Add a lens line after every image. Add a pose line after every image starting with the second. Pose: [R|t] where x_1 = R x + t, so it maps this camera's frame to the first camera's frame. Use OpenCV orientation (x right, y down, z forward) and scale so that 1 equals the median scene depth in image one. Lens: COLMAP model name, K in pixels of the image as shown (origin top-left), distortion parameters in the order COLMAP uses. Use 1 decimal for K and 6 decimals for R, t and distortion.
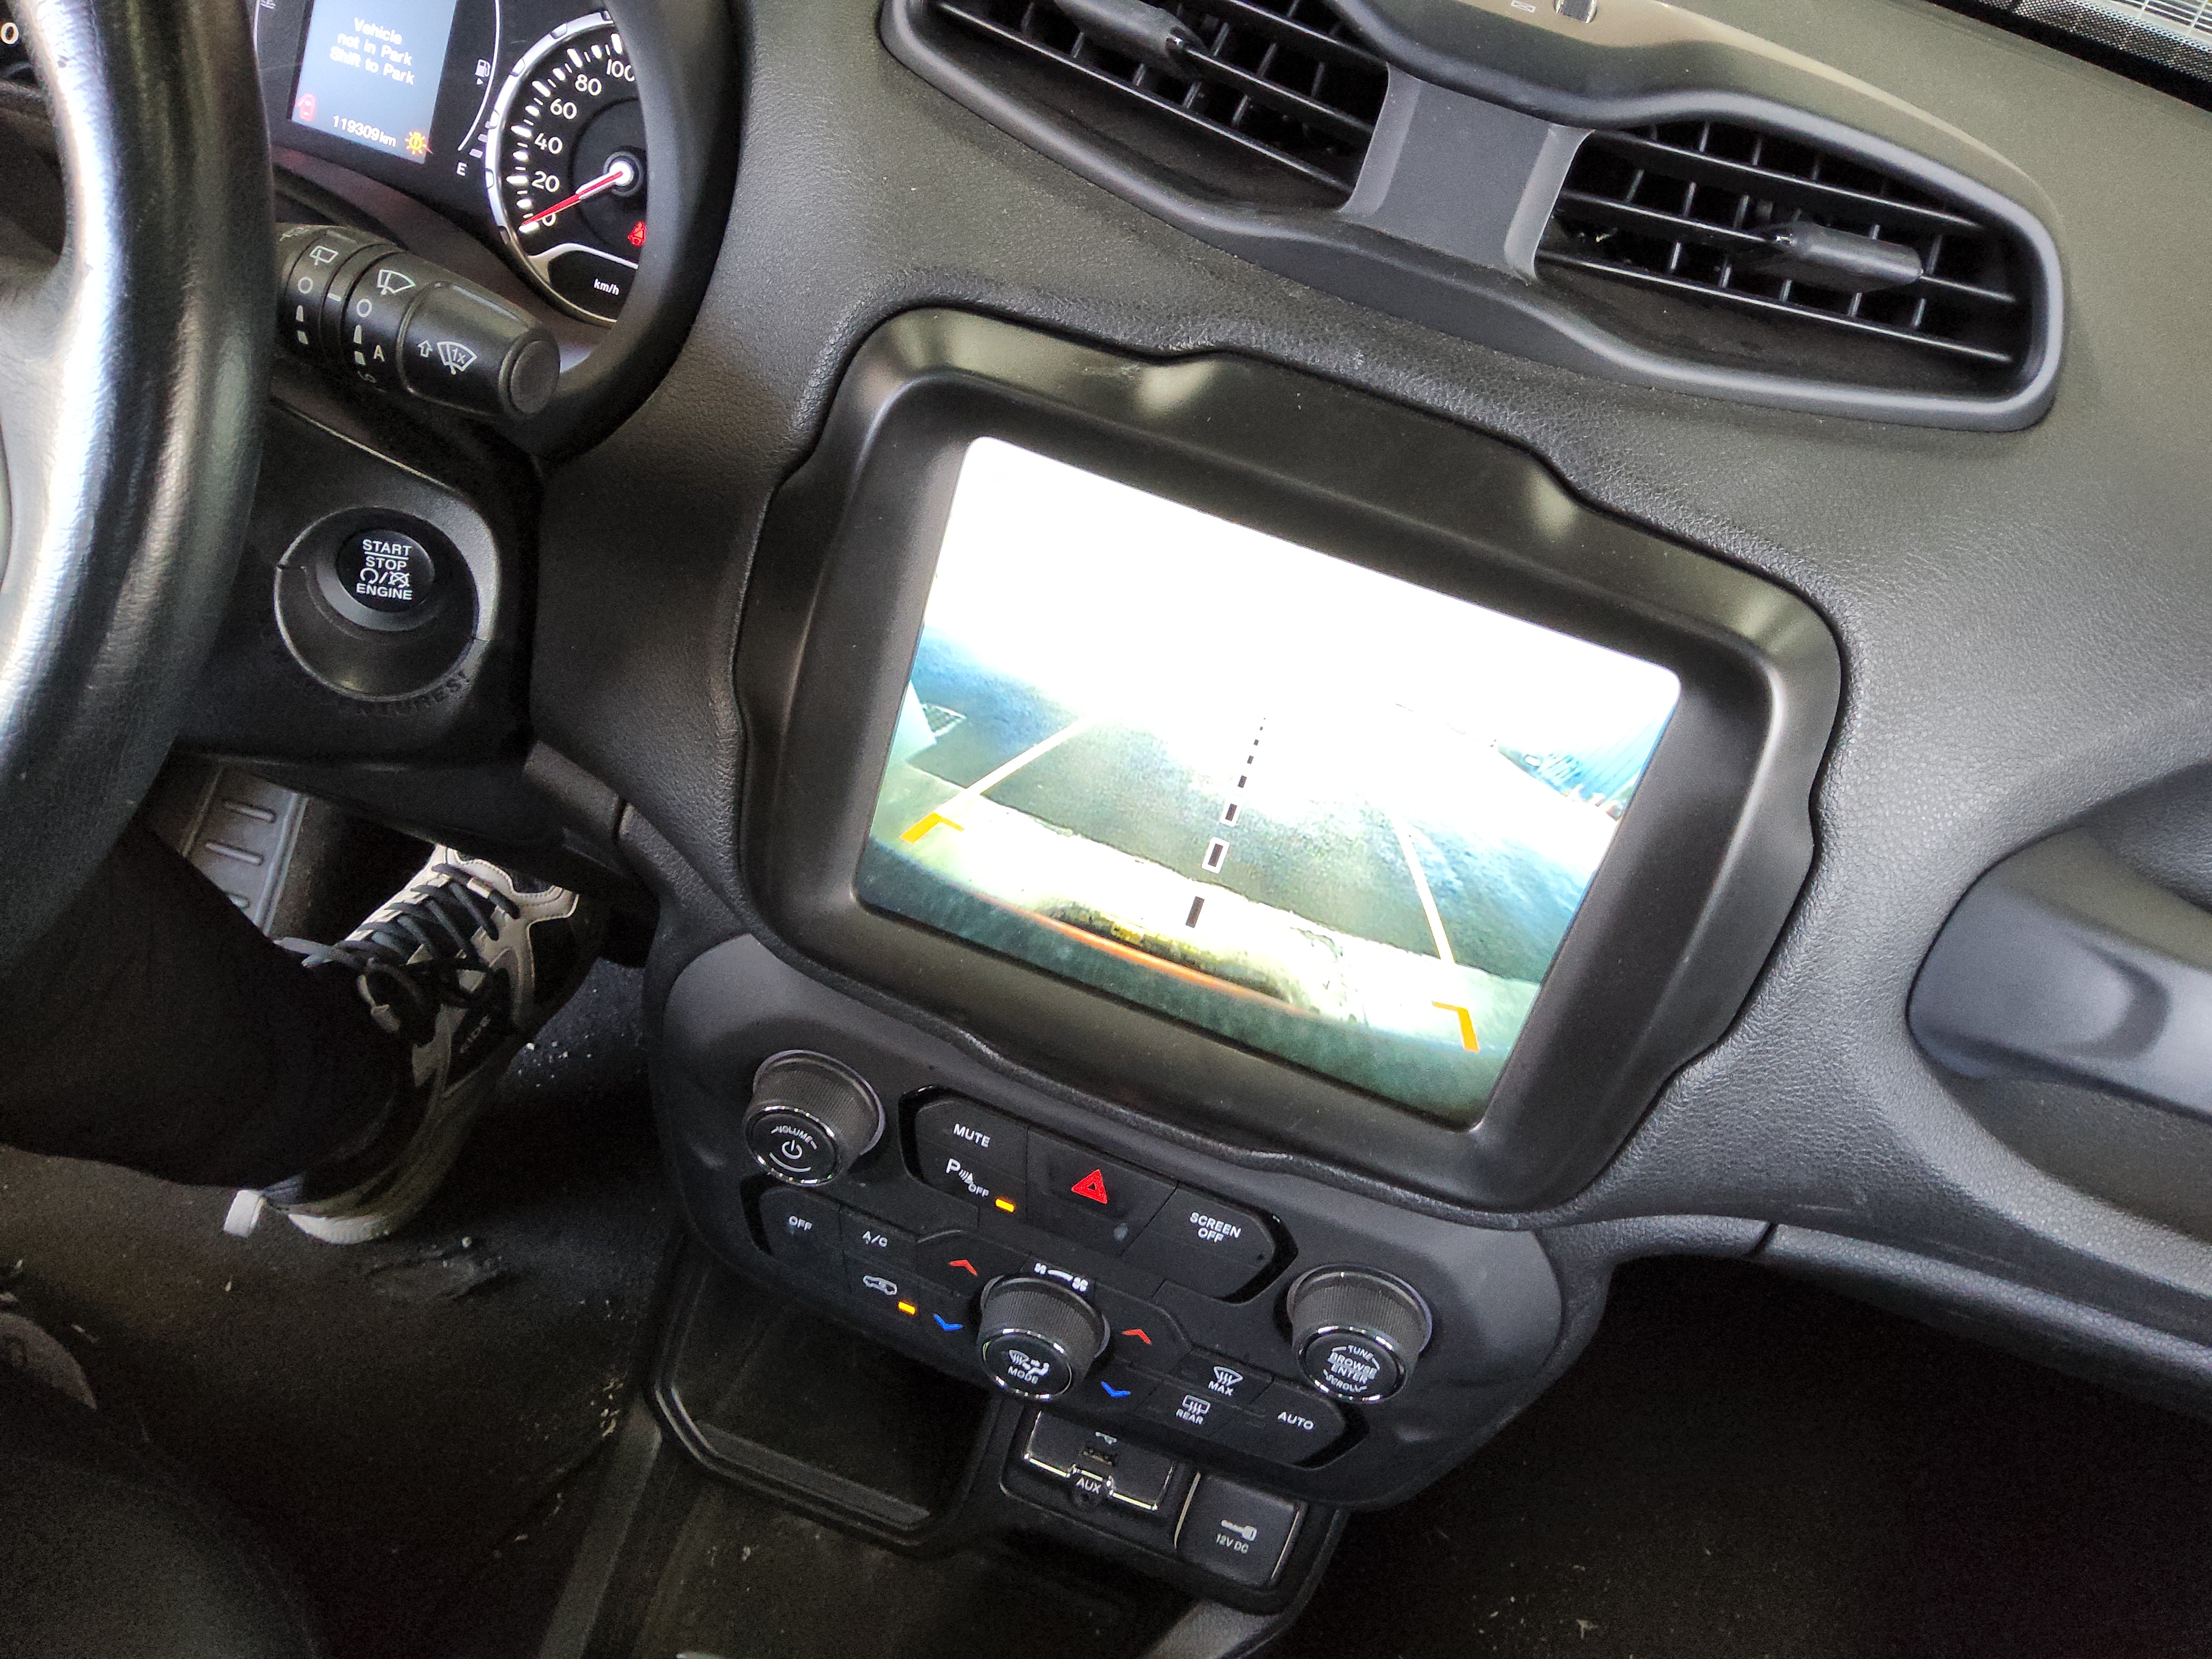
lens RADIAL K [[1660.8, 0, 1104.9], [0, 1660.8, 803.5], [0, 0, 1]] dist [0.099188, -0.188323]
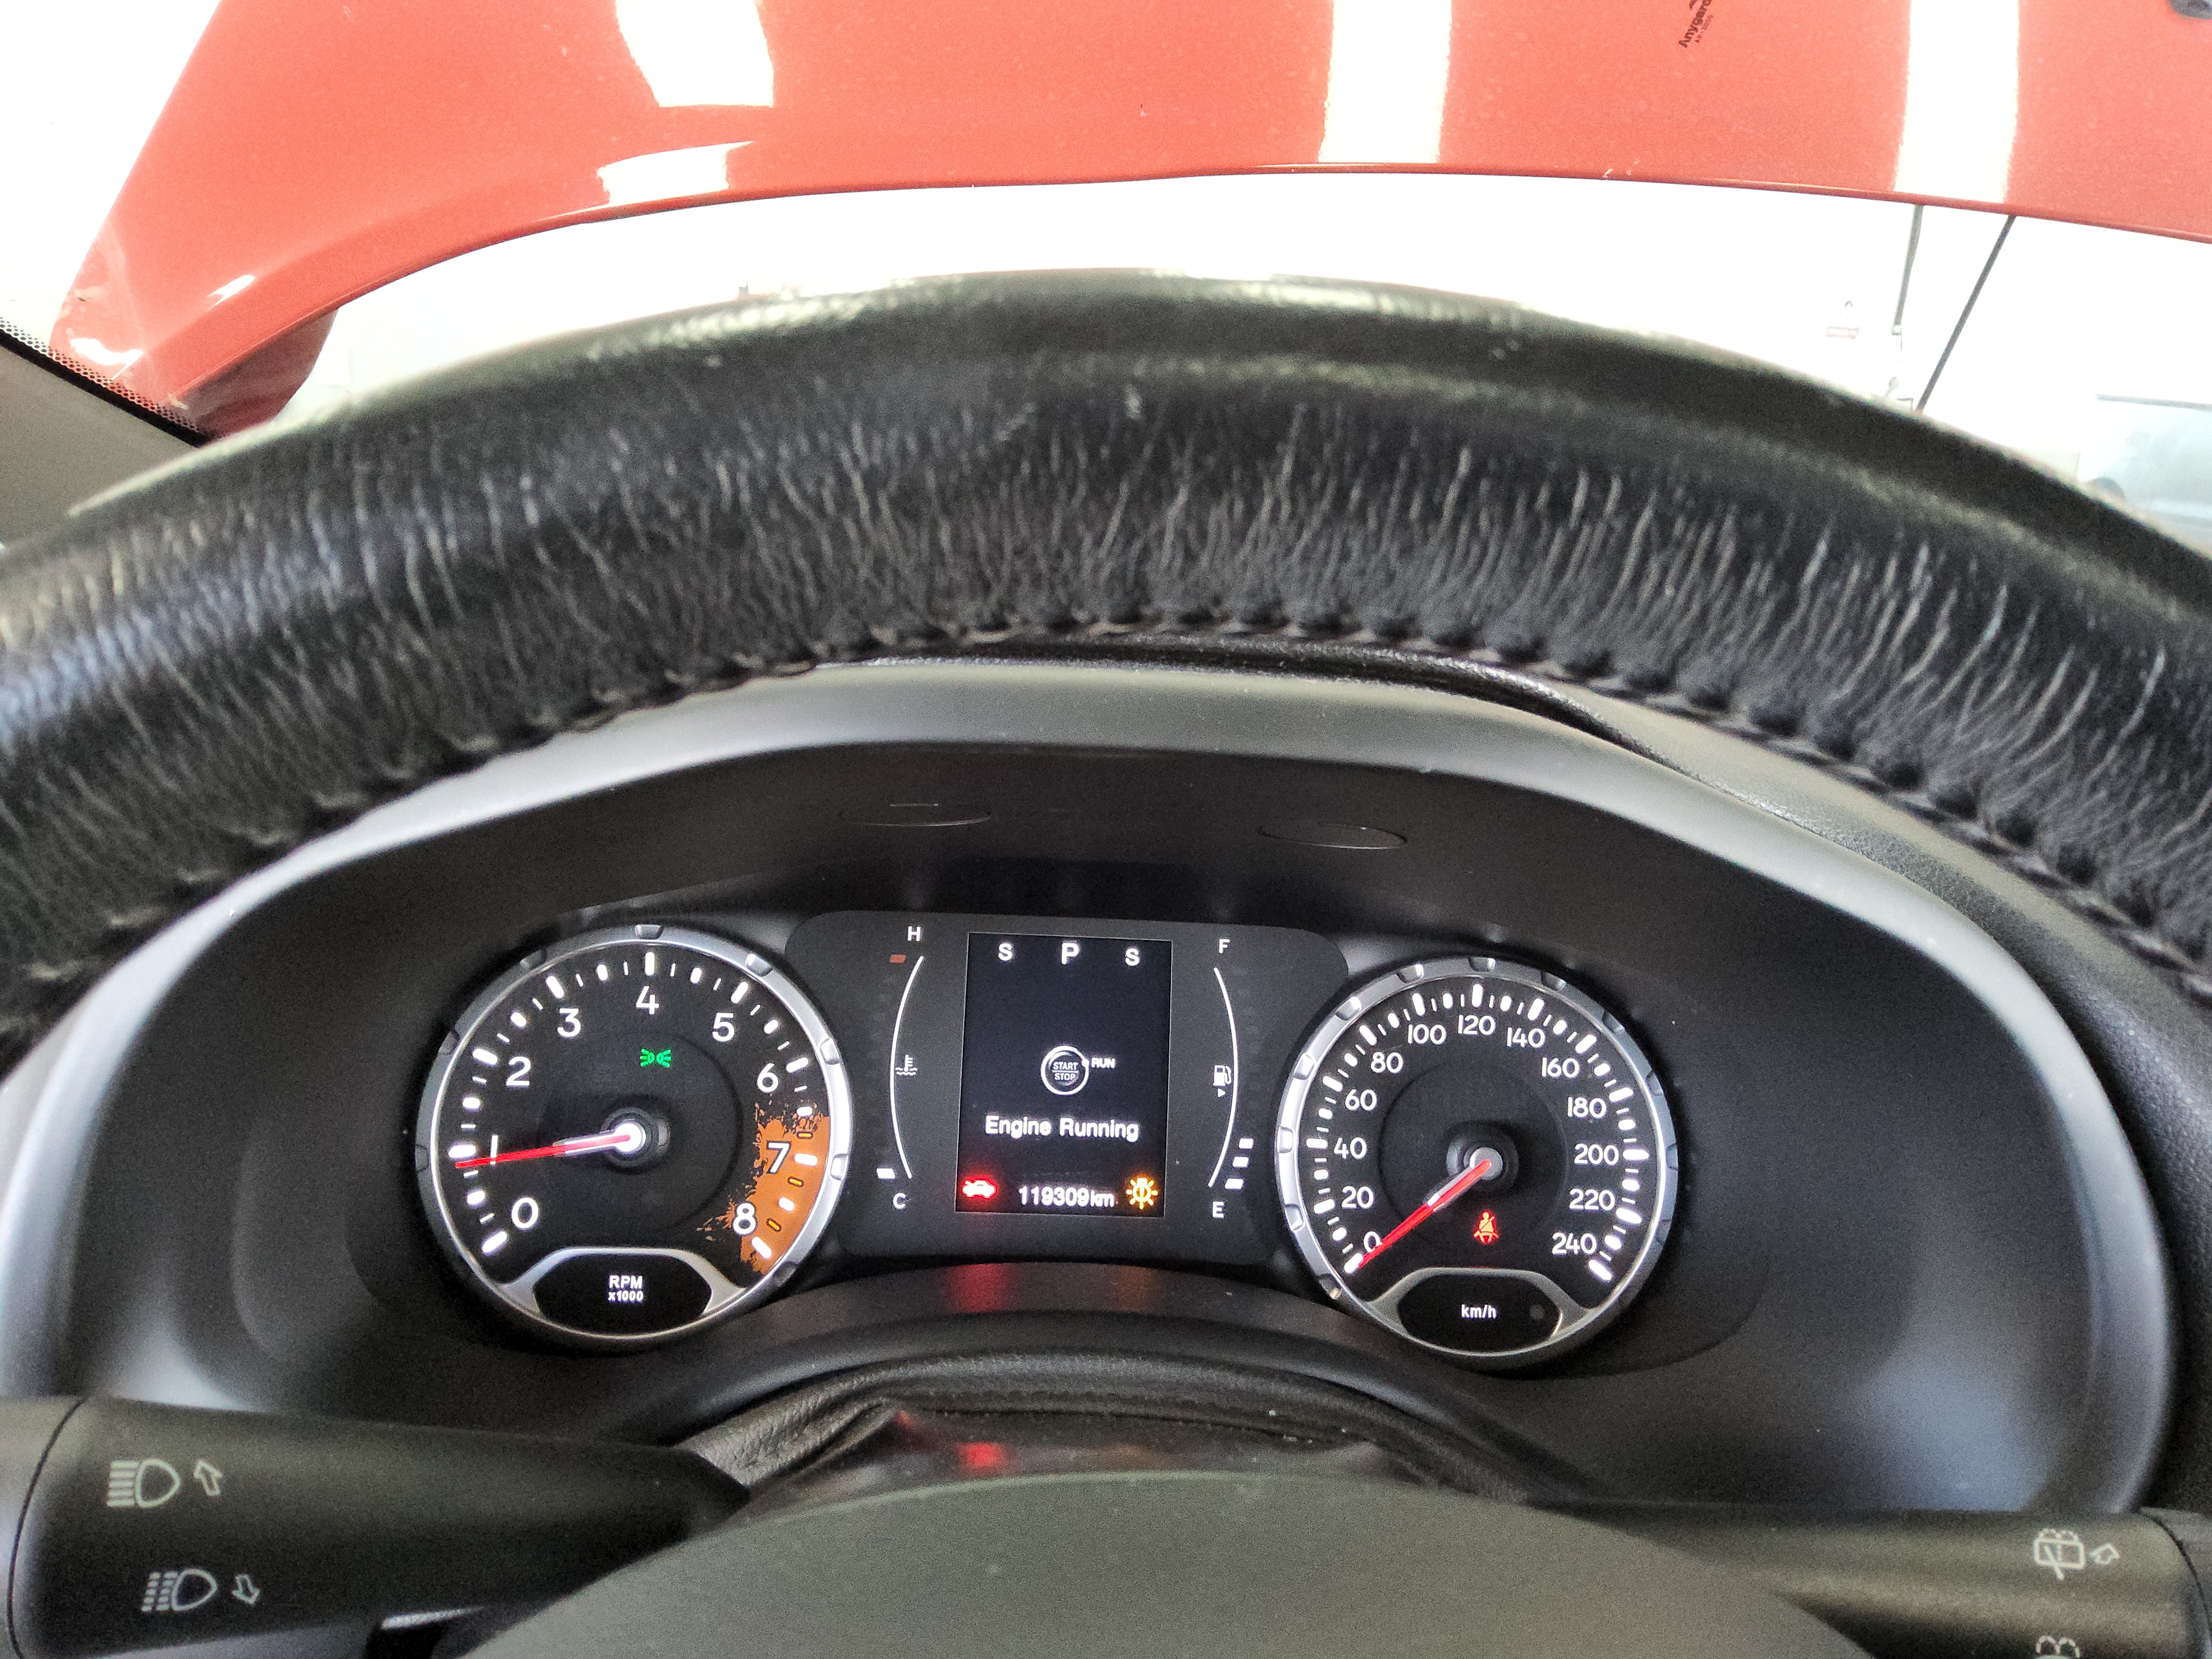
lens RADIAL K [[1660.8, 0, 1104.9], [0, 1660.8, 803.5], [0, 0, 1]] dist [0.099188, -0.188323]
pose [[0.937974, -0.239664, 0.250533, -0.708060], [0.312890, 0.896417, -0.313904, -0.398274], [-0.149351, 0.372823, 0.915804, 0.324228]]
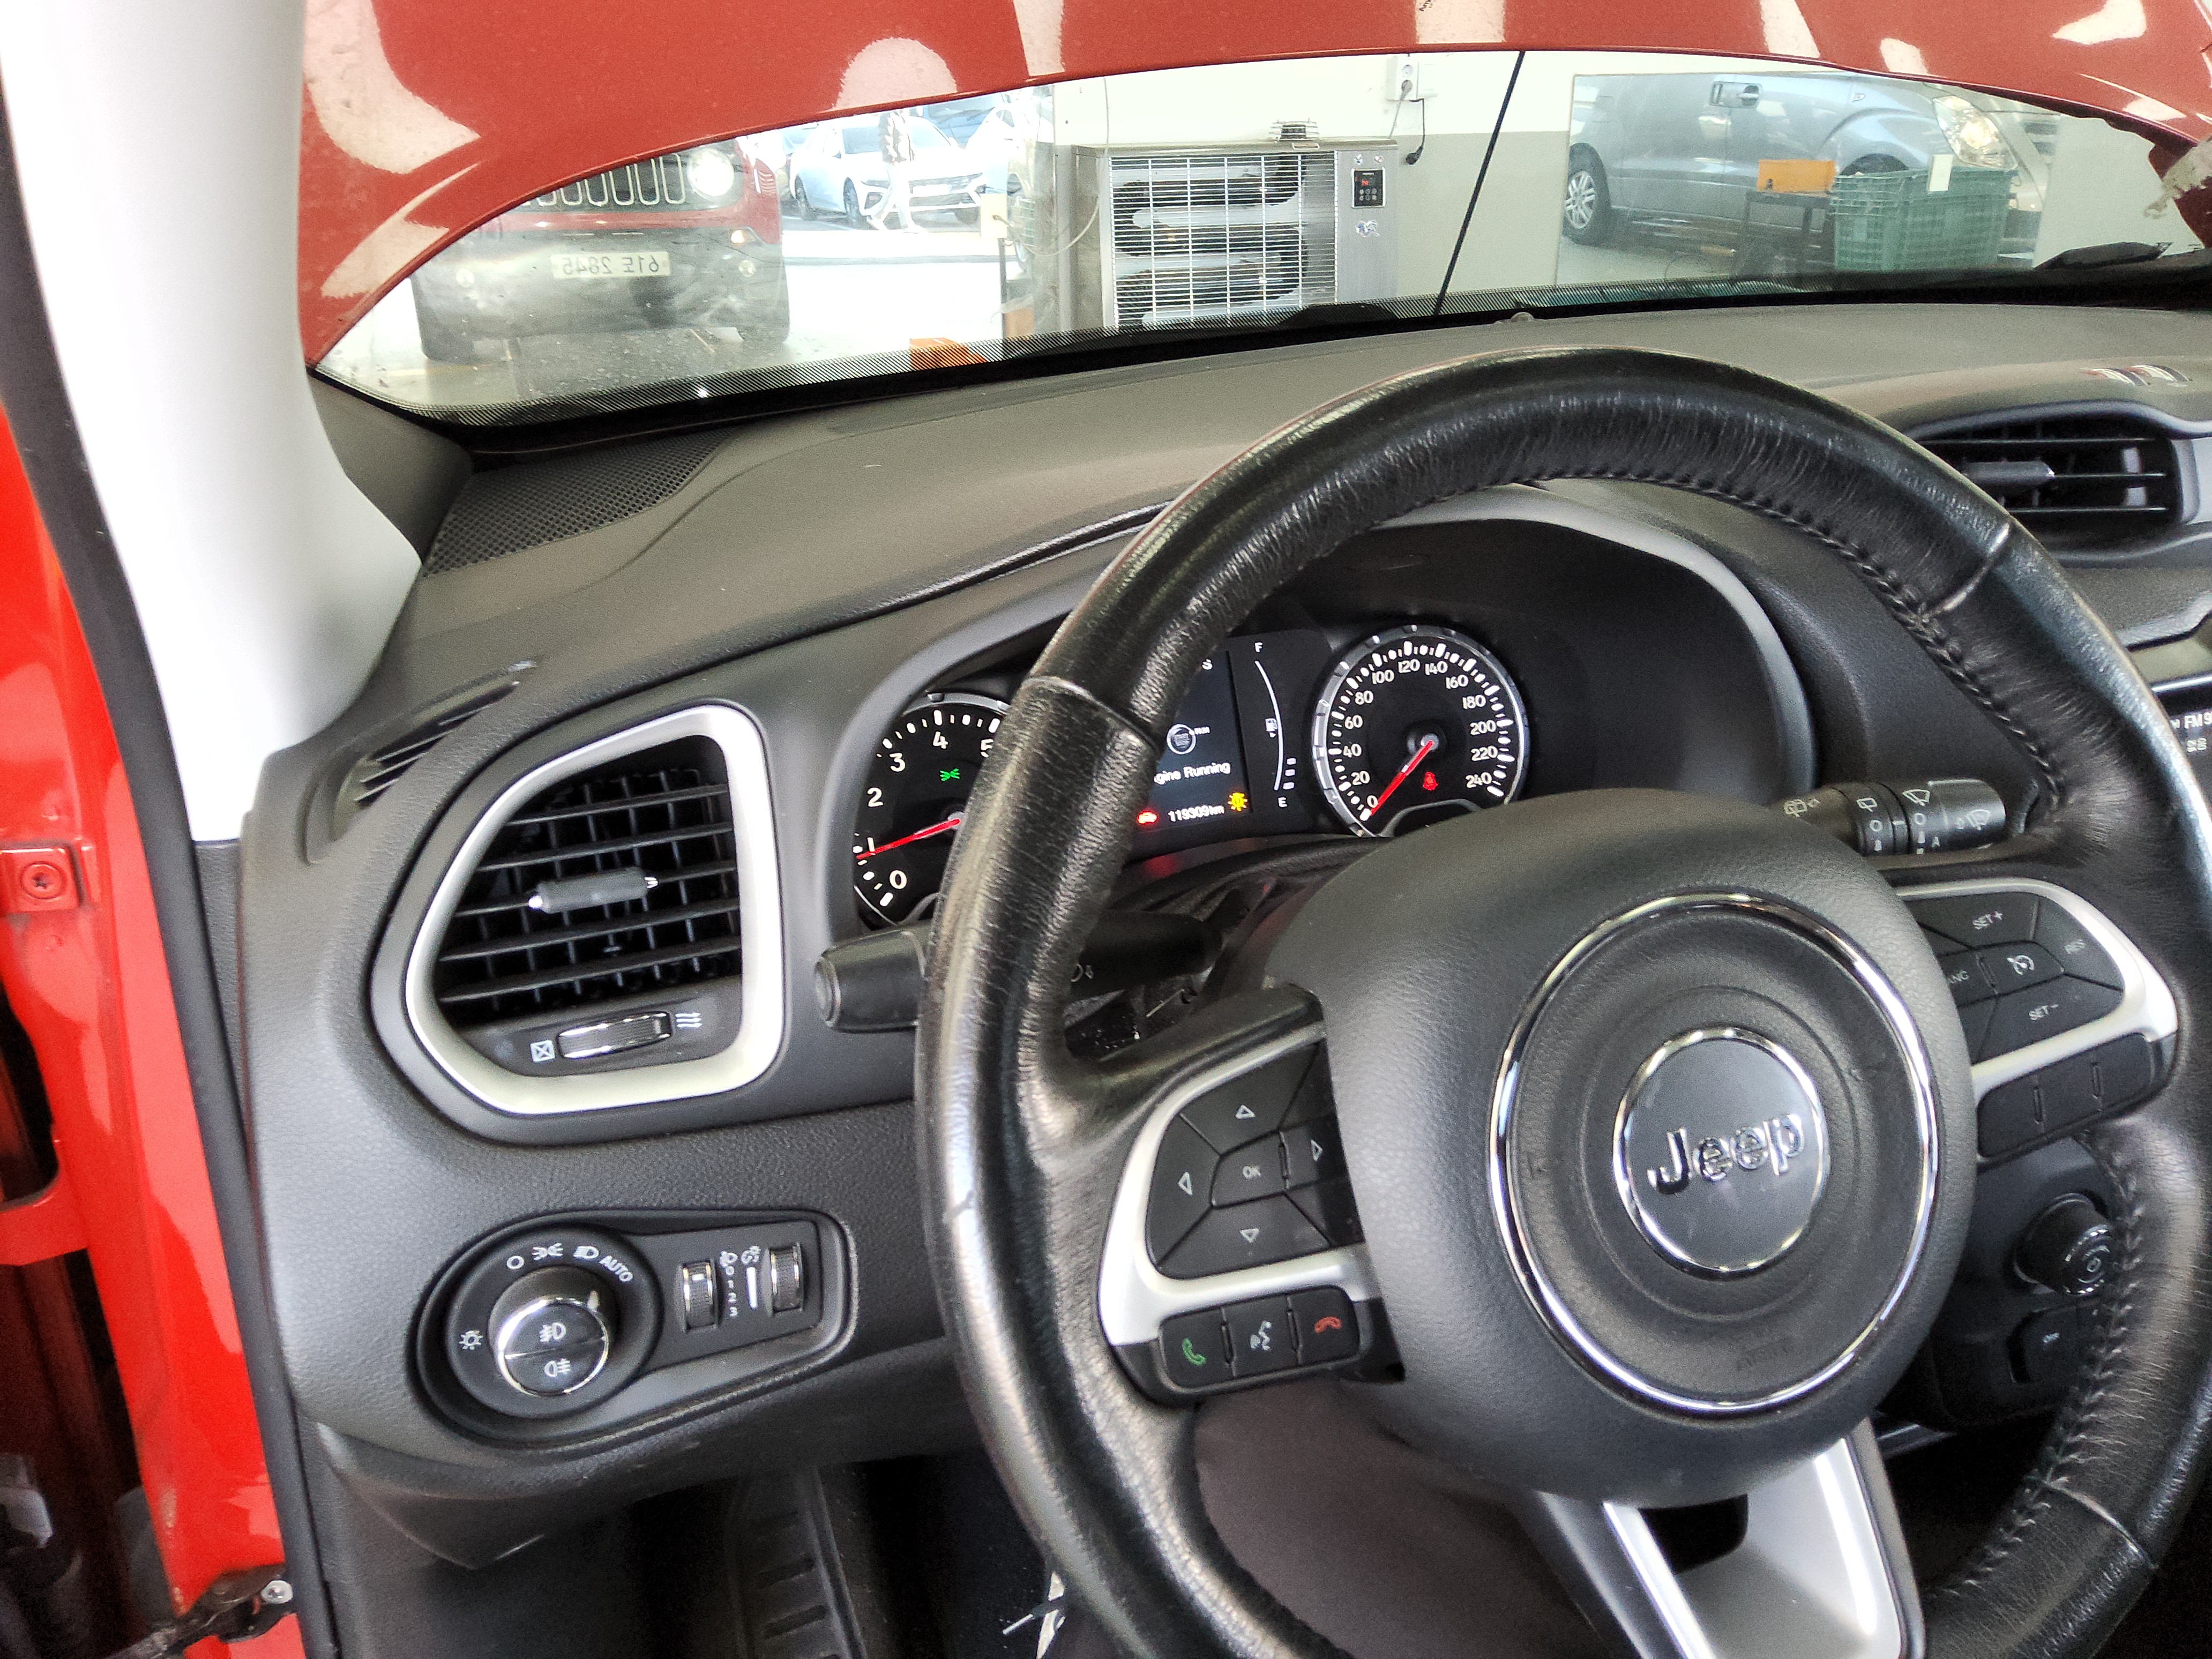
lens RADIAL K [[1647.3, 0, 1118.6], [0, 1647.3, 834.3], [0, 0, 1]] dist [0.106842, -0.178617]
pose [[0.793931, -0.454000, 0.404423, -1.219900], [0.521462, 0.850484, -0.068950, -0.416038], [-0.312652, 0.265632, 0.911969, -0.090270]]
